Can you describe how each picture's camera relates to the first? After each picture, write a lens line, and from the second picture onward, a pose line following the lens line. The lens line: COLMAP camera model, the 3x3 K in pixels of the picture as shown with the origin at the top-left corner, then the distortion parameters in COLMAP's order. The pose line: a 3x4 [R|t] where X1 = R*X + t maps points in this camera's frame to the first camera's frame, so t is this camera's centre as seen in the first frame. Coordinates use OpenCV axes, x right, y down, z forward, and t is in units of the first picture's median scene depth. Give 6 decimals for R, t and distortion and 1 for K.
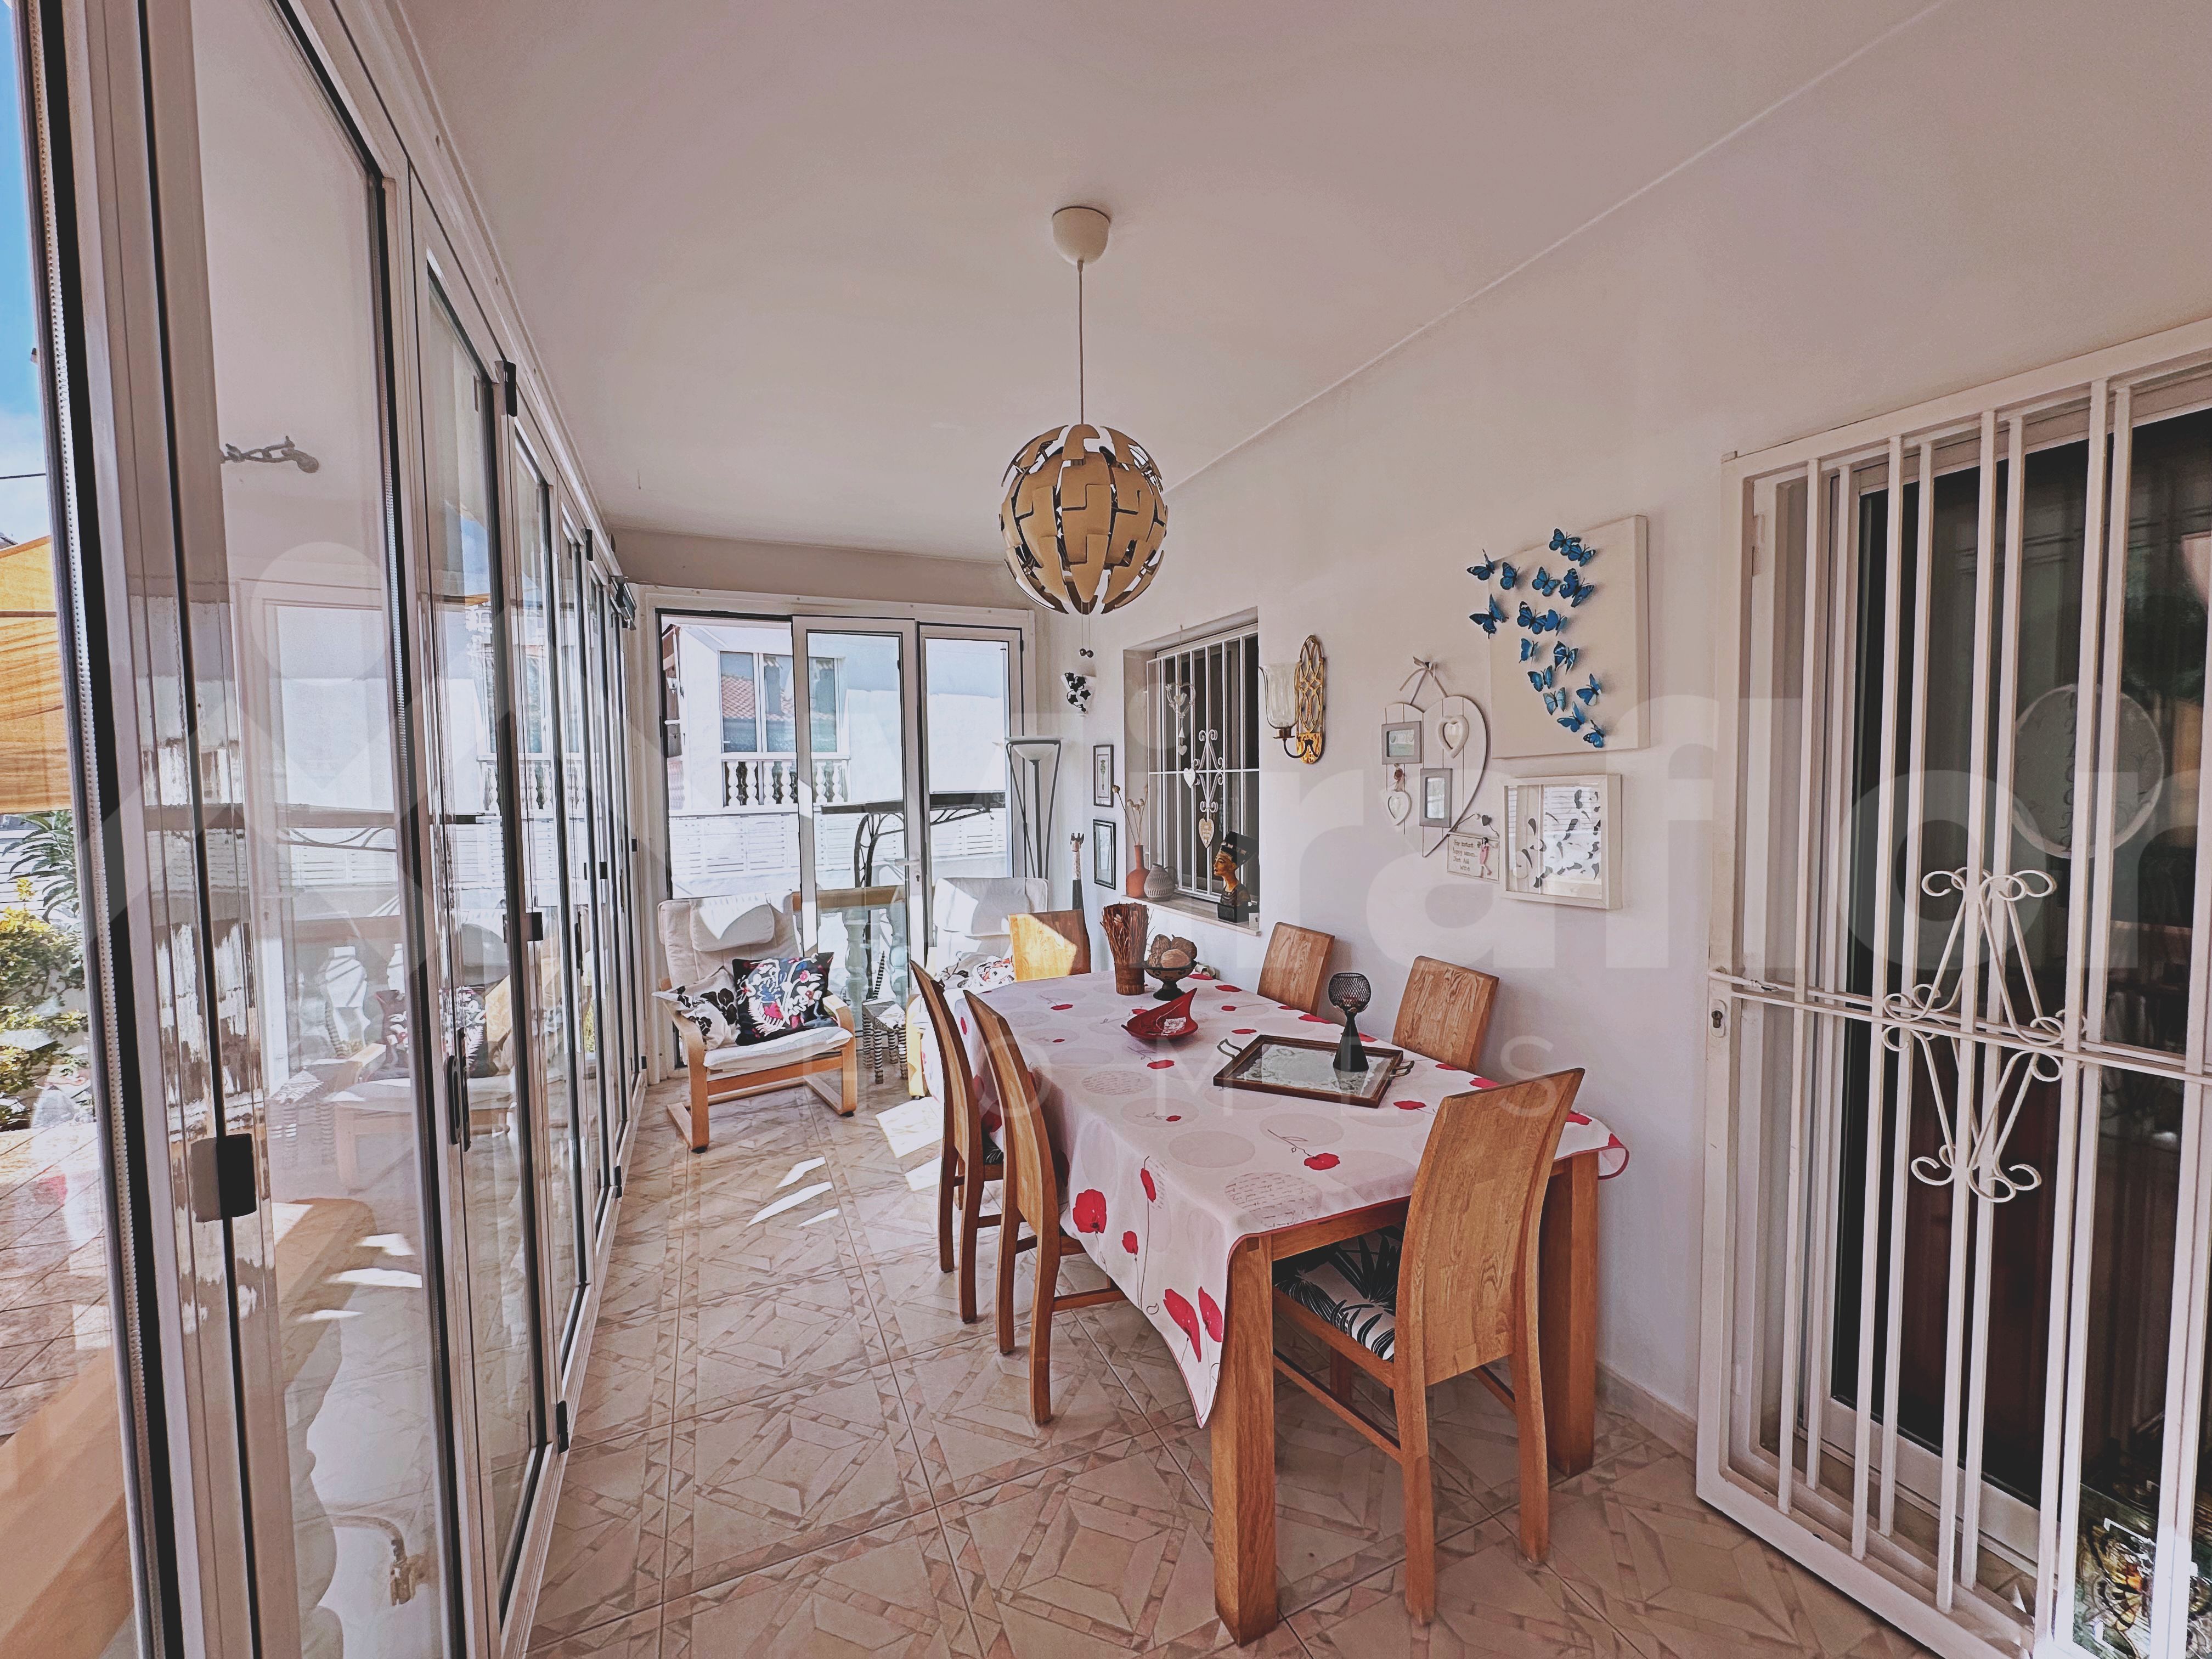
lens RADIAL K [[885.9, 0, 1104.5], [0, 885.9, 832.6], [0, 0, 1]] dist [-0.004730, 0.001324]
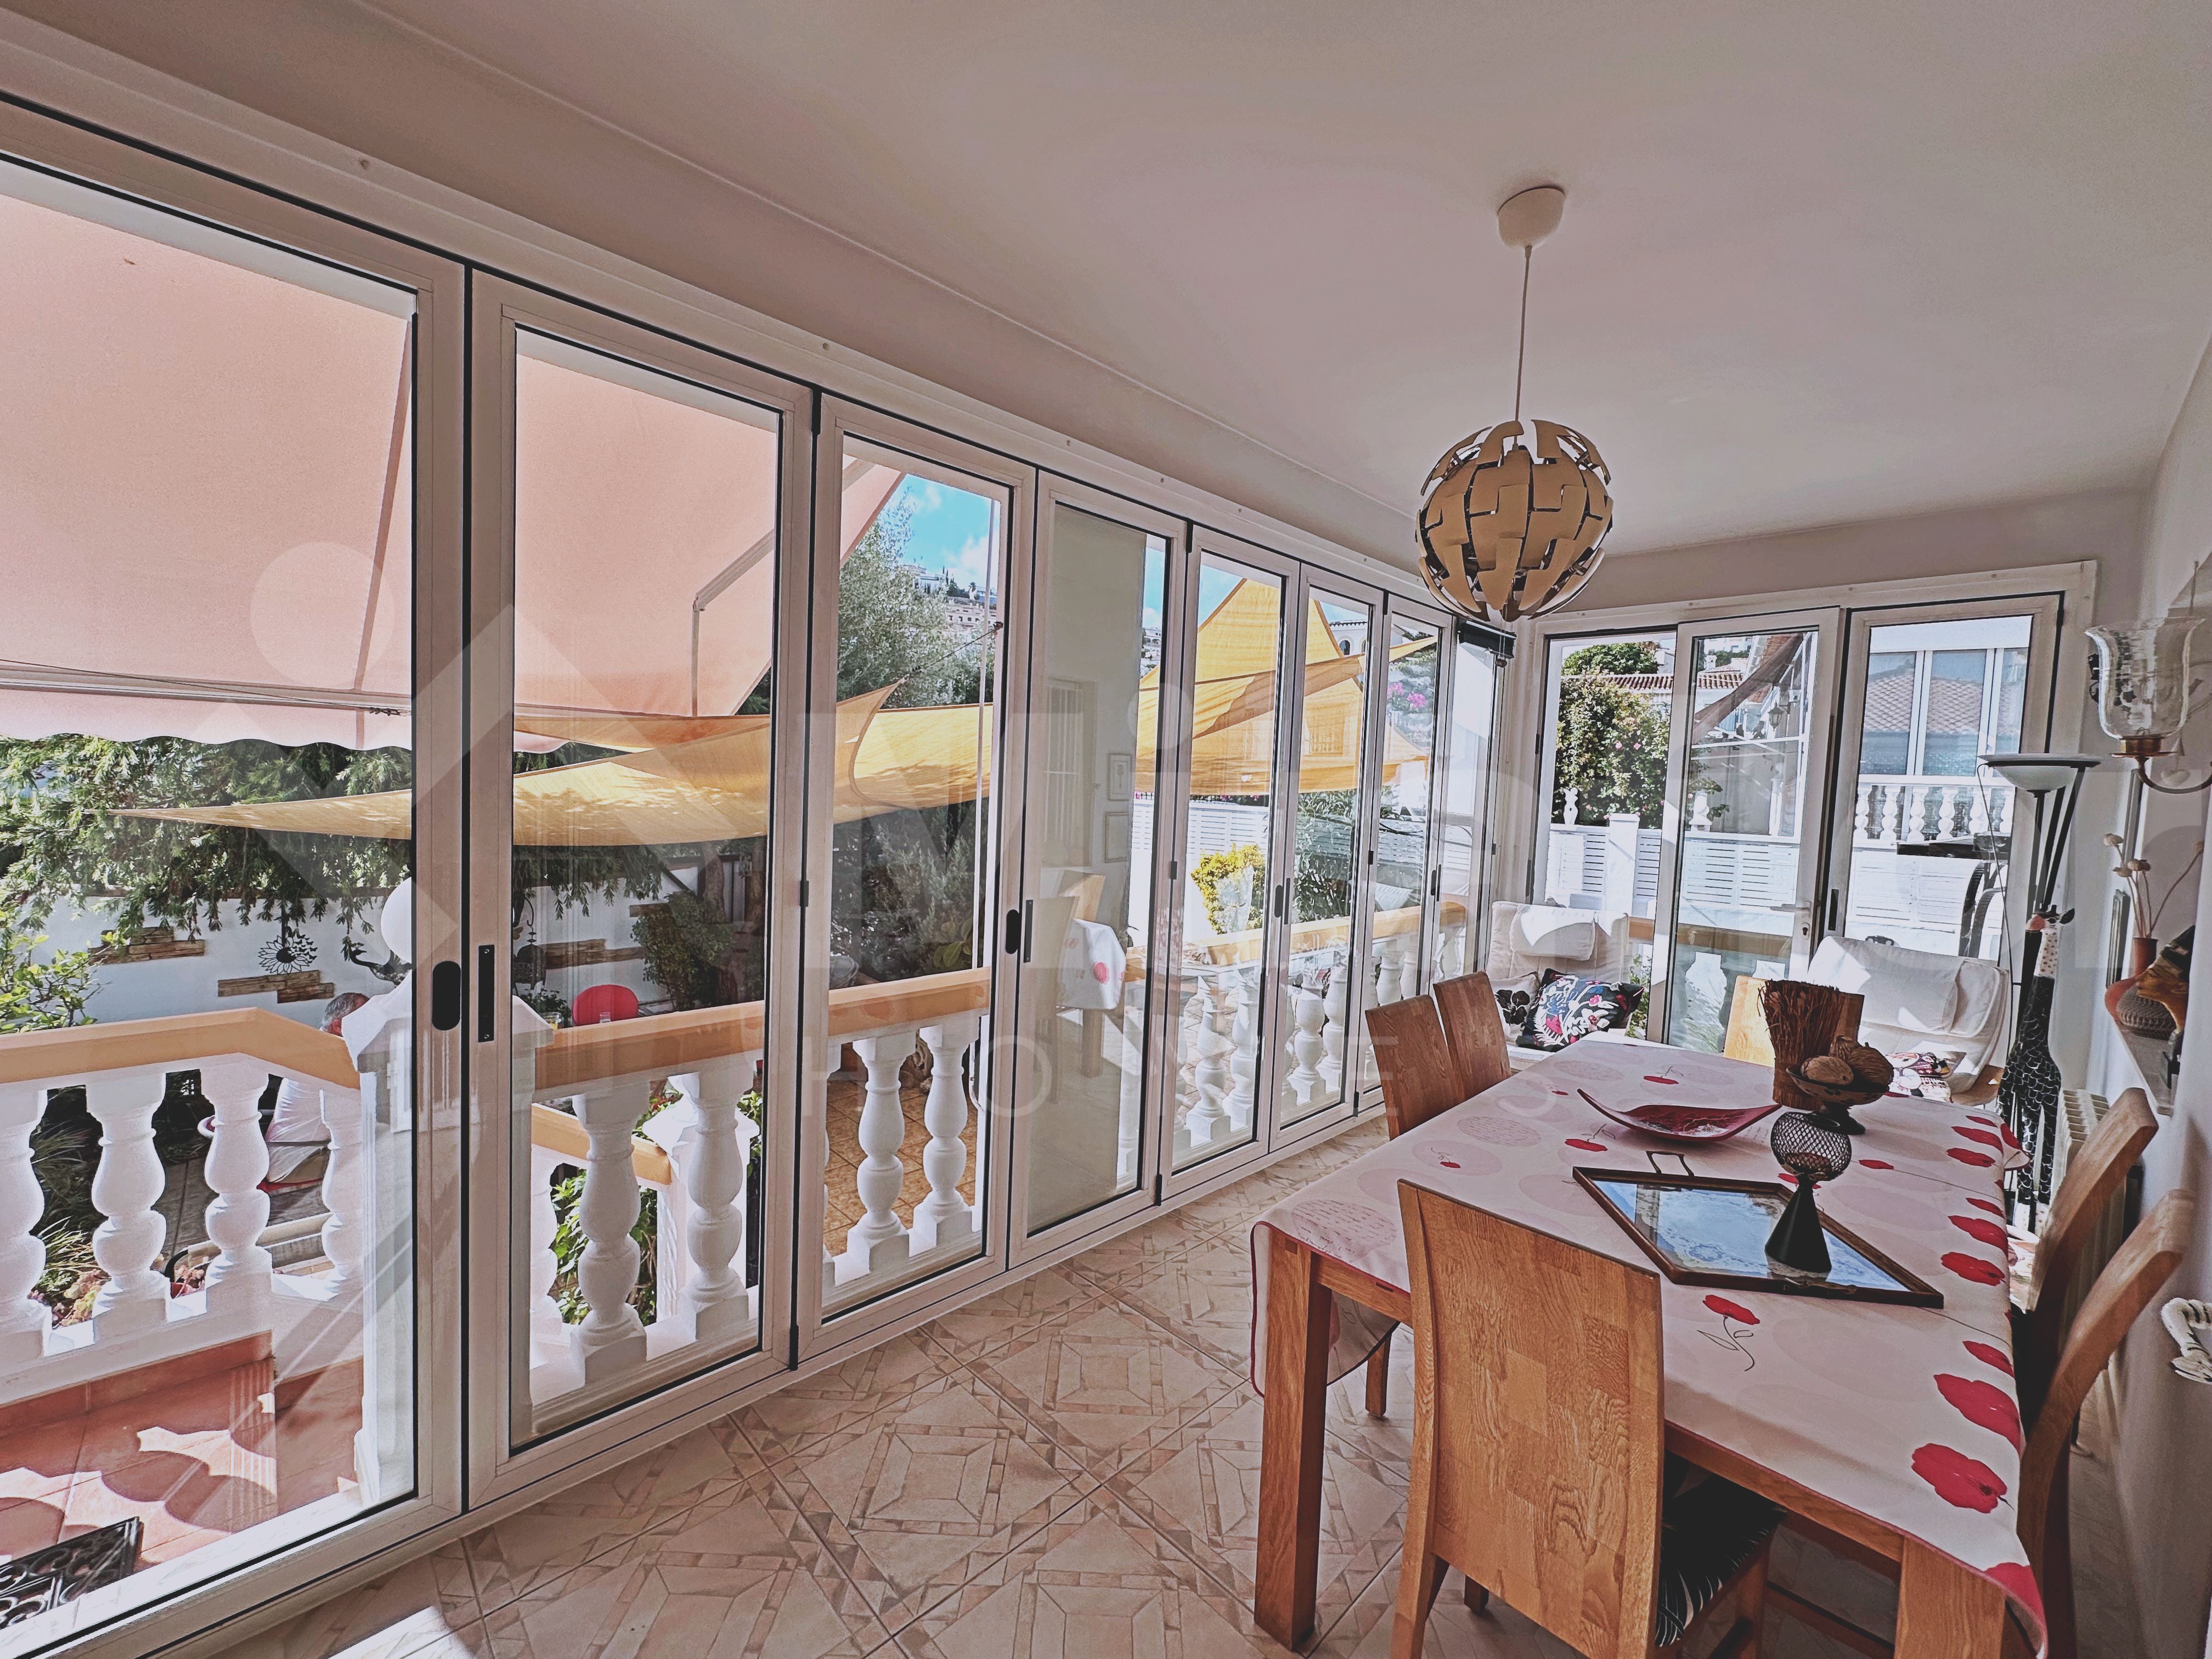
lens RADIAL K [[885.9, 0, 1104.5], [0, 885.9, 832.6], [0, 0, 1]] dist [-0.004730, 0.001324]
pose [[0.343024, 0.084504, -0.935518, 0.376750], [-0.103543, 0.993278, 0.051755, -0.014982], [0.933602, 0.079113, 0.349468, 0.150140]]
